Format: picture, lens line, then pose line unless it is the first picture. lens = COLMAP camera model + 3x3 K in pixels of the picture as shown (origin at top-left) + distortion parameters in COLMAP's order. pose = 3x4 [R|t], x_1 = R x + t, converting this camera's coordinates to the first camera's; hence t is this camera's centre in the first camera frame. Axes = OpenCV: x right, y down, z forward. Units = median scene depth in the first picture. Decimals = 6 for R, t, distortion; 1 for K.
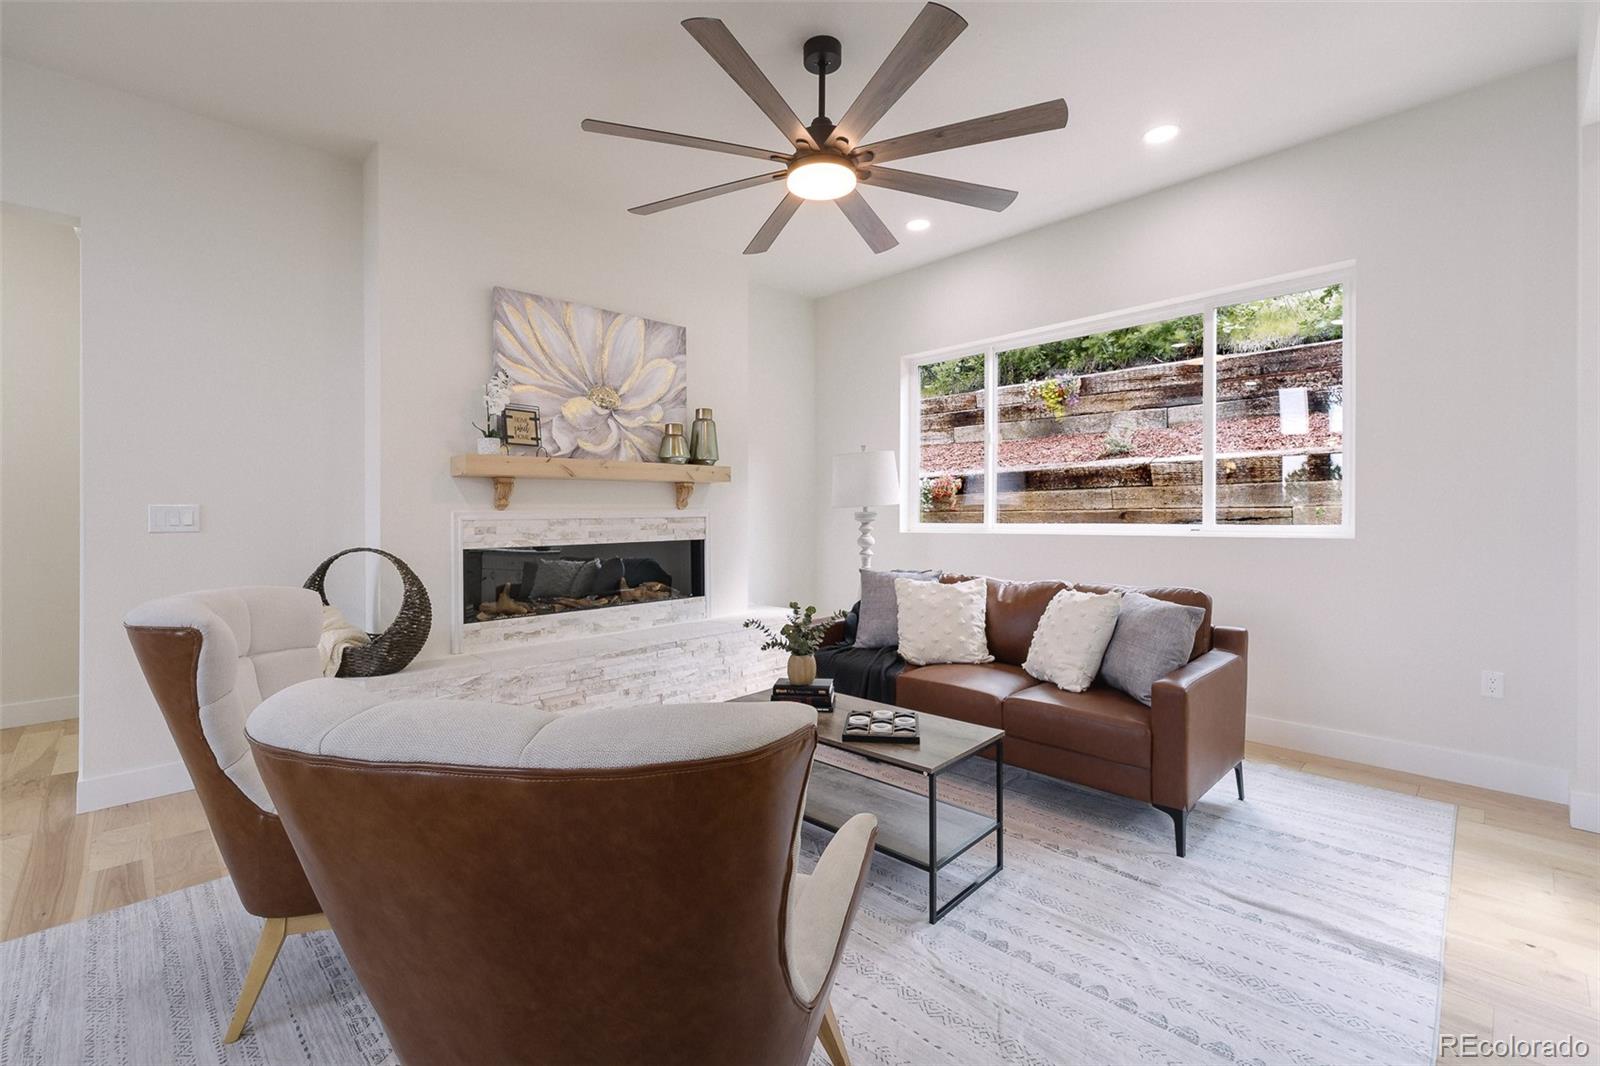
lens RADIAL K [[689.5, 0, 800.4], [0, 689.5, 521.0], [0, 0, 1]] dist [0.002198, -0.000738]
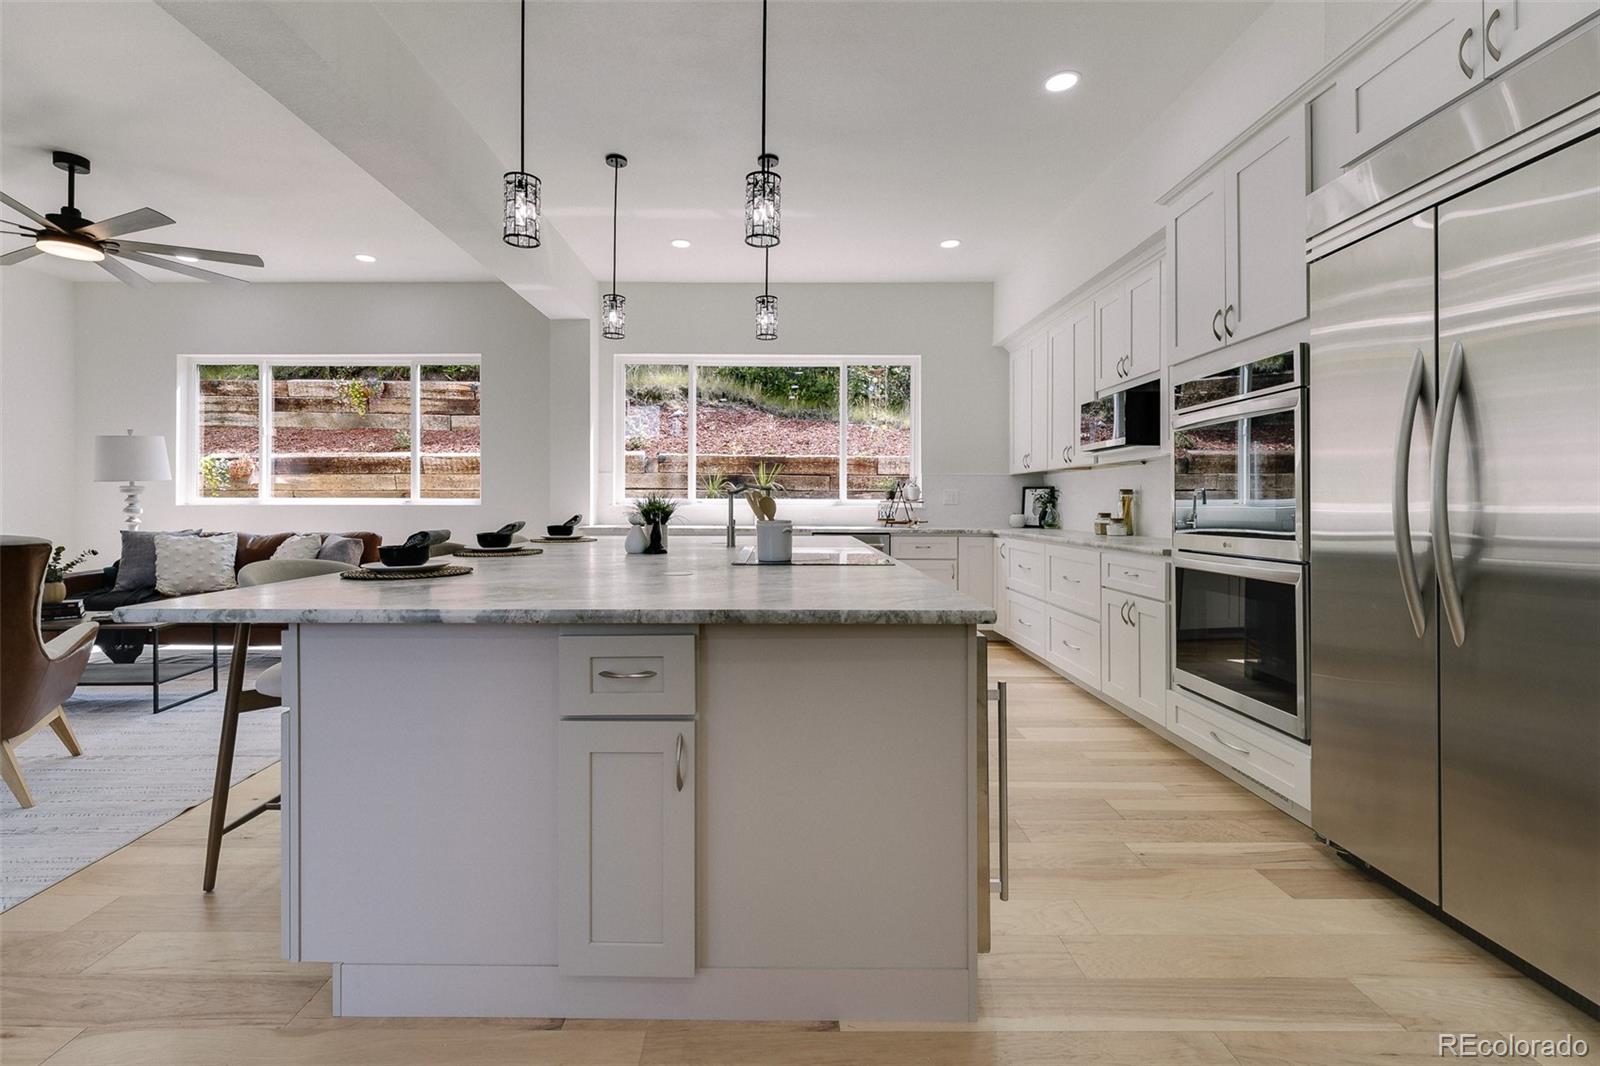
lens RADIAL K [[694.5, 0, 767.6], [0, 694.5, 508.7], [0, 0, 1]] dist [0.000632, -0.000155]
pose [[0.700827, -0.000010, 0.713332, 0.009375], [-0.001180, 0.999999, 0.001173, 0.024073], [-0.713331, -0.001664, 0.700826, -0.657317]]
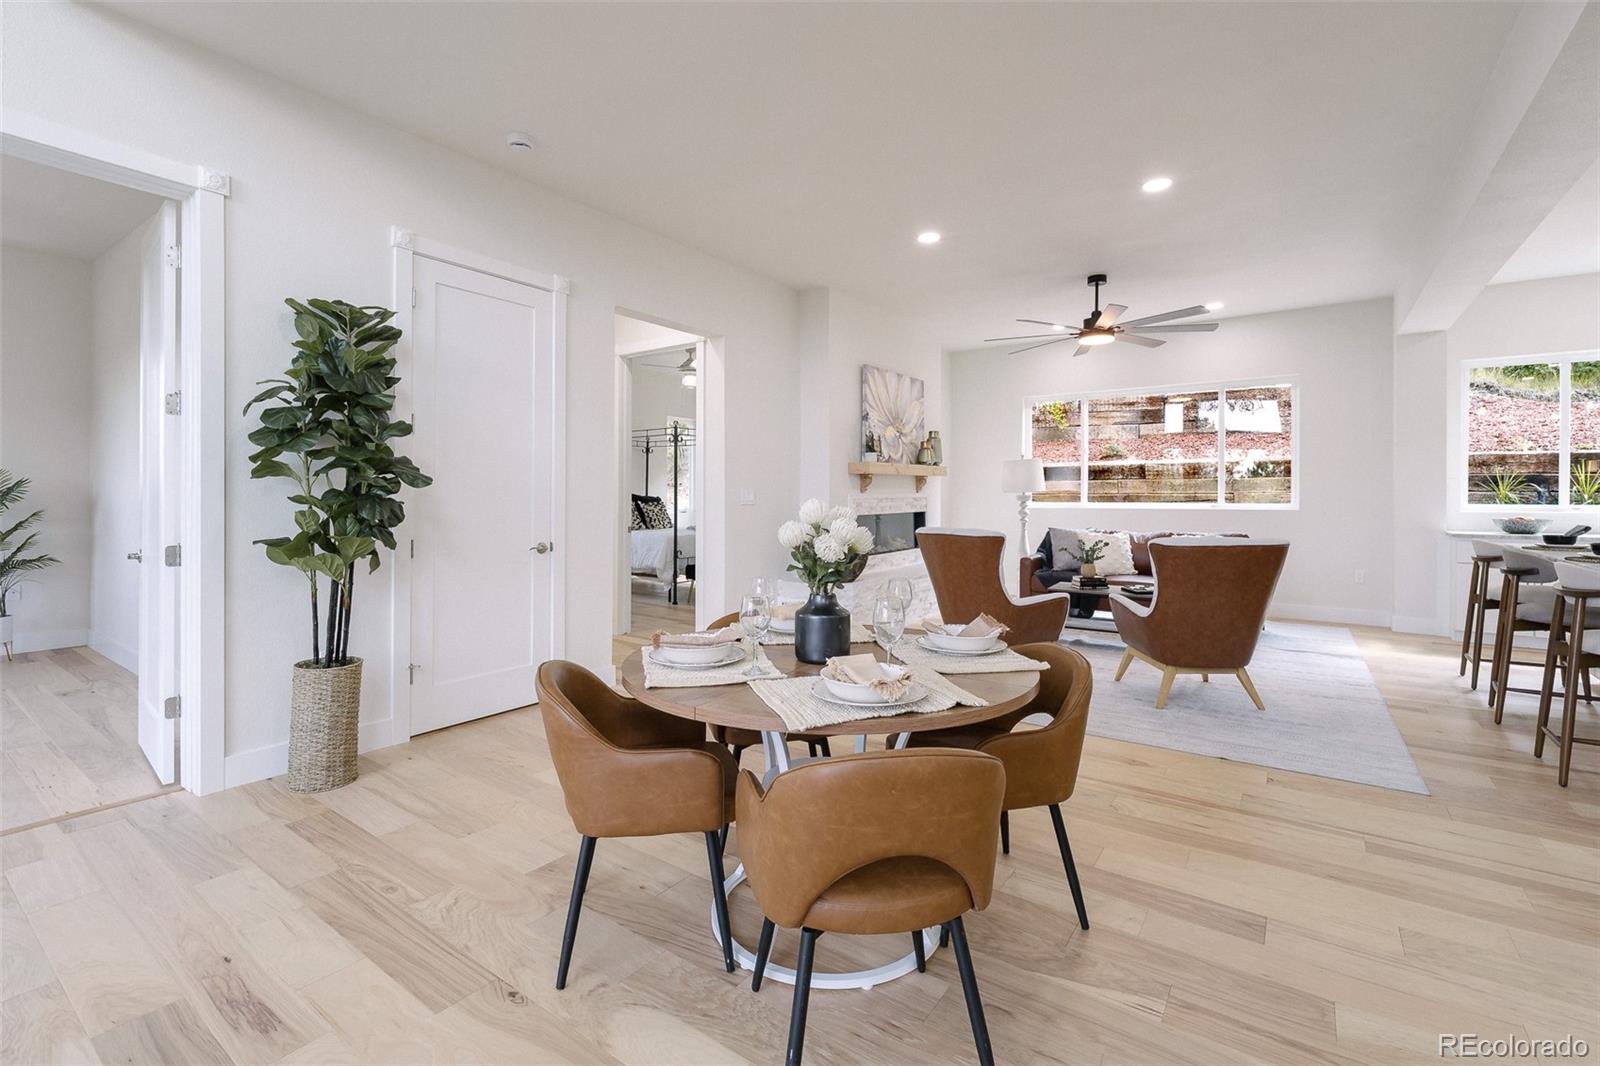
lens RADIAL K [[707.9, 0, 792.9], [0, 707.9, 504.7], [0, 0, 1]] dist [0.000702, -0.000340]
pose [[0.983150, 0.003500, 0.182766, -0.809528], [-0.004684, 0.999971, 0.006042, 0.002573], [-0.182740, -0.006796, 0.983138, -0.611135]]
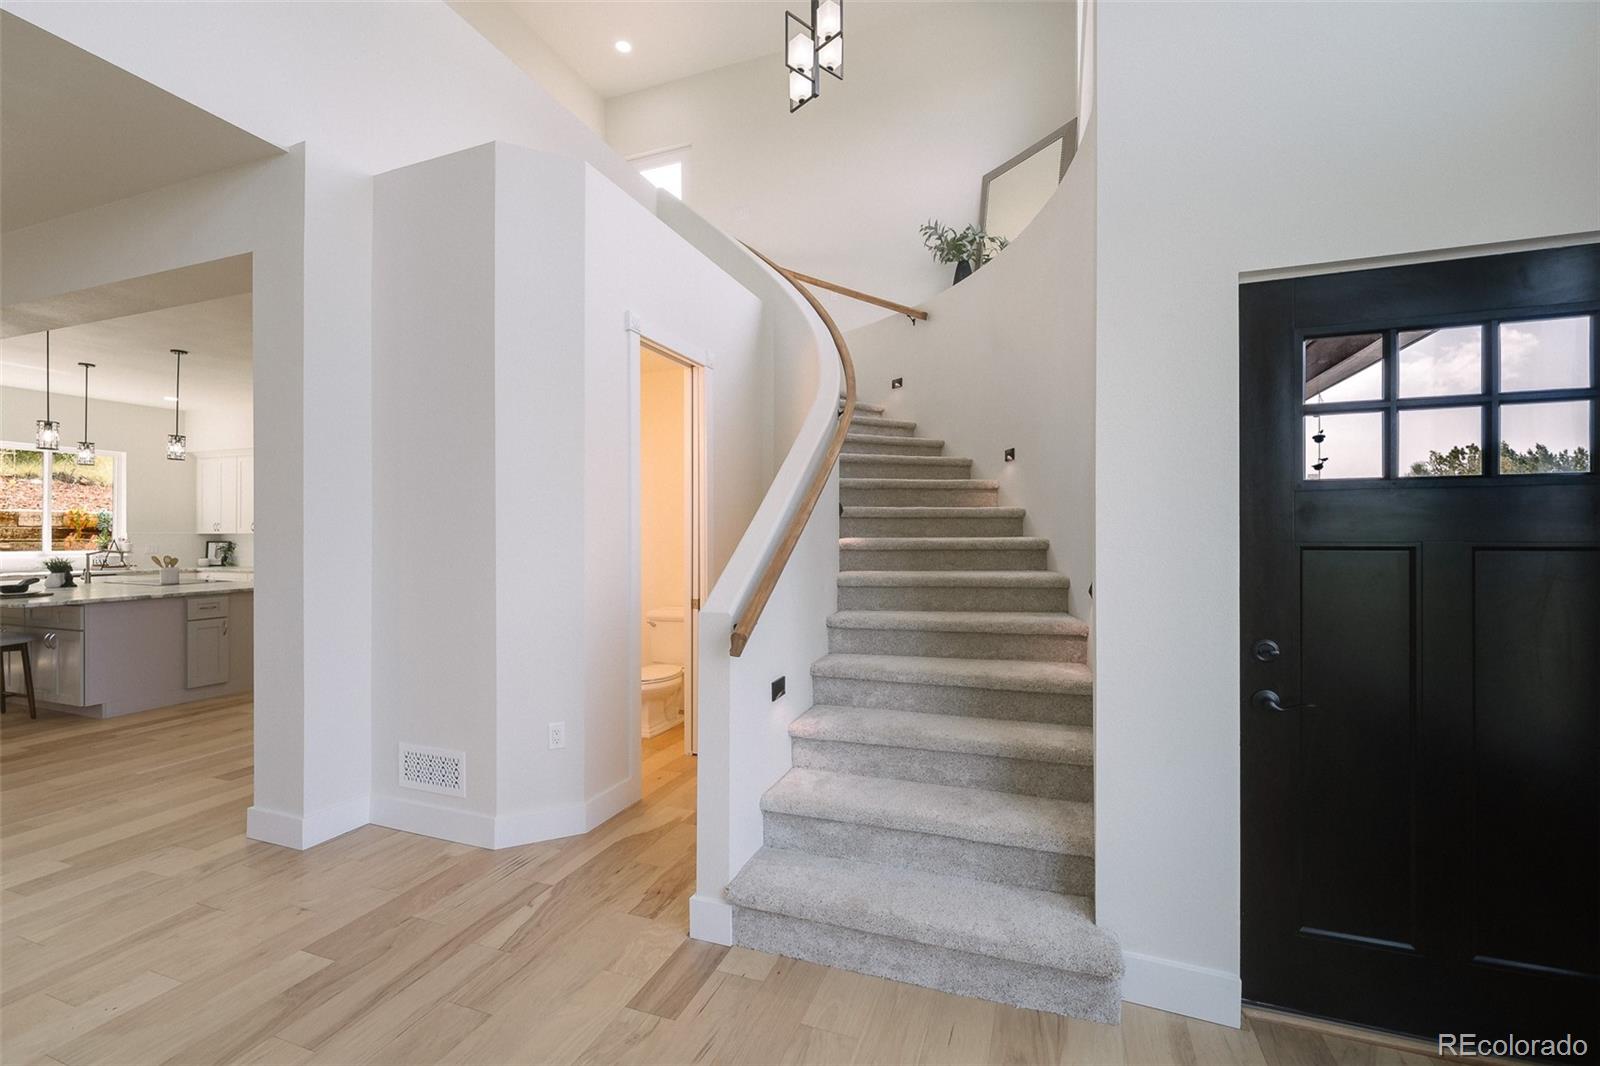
lens RADIAL K [[687.7, 0, 800.0], [0, 687.7, 533.0], [0, 0, 1]] dist [0.001313, 0.000176]
pose [[-0.427140, 0.005664, 0.904168, -1.489067], [0.006495, 0.999974, -0.003197, -0.026460], [-0.904162, 0.004507, -0.427166, -0.832897]]
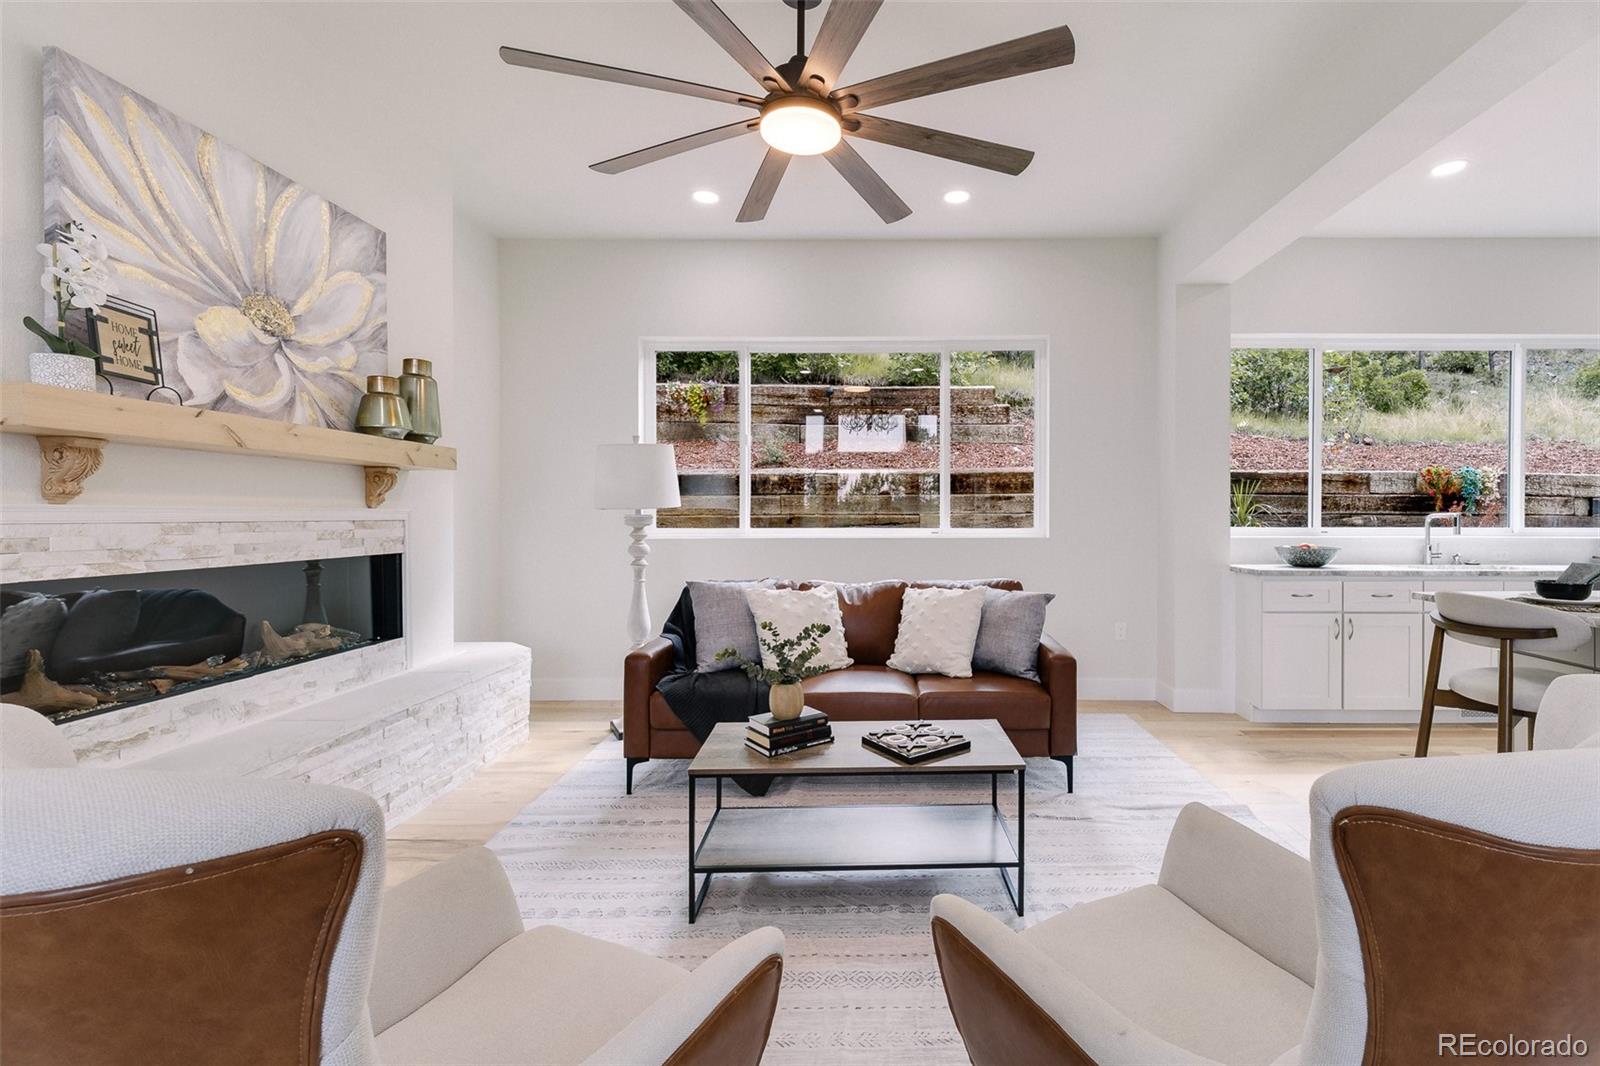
lens RADIAL K [[702.1, 0, 875.3], [0, 702.1, 527.1], [0, 0, 1]] dist [0.012990, -0.009446]
pose [[0.699502, -0.002115, 0.714627, -0.336544], [0.002207, 0.999997, 0.000799, 0.001783], [-0.714627, 0.001018, 0.699505, 0.200828]]
